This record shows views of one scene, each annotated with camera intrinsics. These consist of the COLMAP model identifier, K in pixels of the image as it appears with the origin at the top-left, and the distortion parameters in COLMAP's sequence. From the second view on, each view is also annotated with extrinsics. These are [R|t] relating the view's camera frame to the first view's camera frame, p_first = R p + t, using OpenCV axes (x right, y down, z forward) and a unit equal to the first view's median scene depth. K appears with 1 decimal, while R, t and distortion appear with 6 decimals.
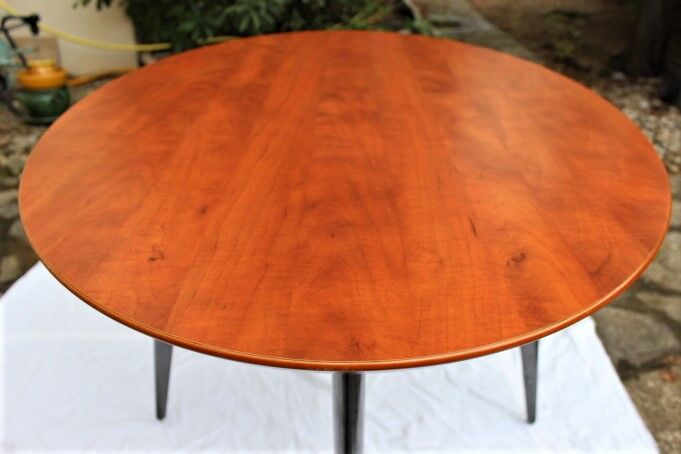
lens RADIAL K [[615.3, 0, 340.5], [0, 615.3, 227.0], [0, 0, 1]] dist [-0.132649, 0.001700]
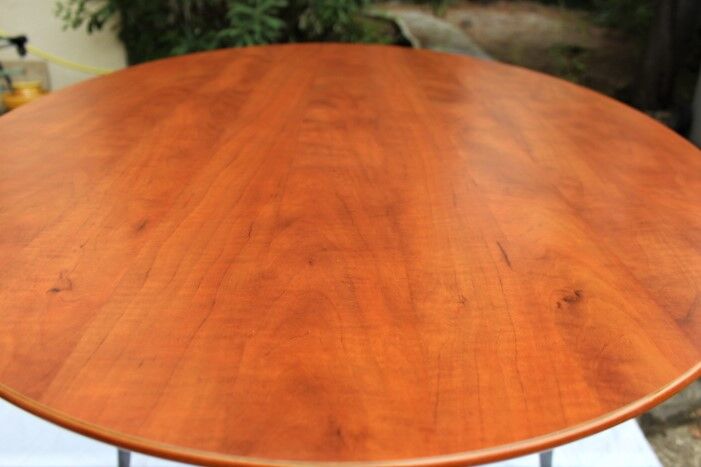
lens RADIAL K [[619.5, 0, 337.6], [0, 619.5, 234.5], [0, 0, 1]] dist [-0.116630, 0.008839]
pose [[0.999853, 0.017004, 0.002294, 0.014880], [-0.016881, 0.998807, -0.045816, 0.012961], [-0.003070, 0.045771, 0.998947, 0.253957]]
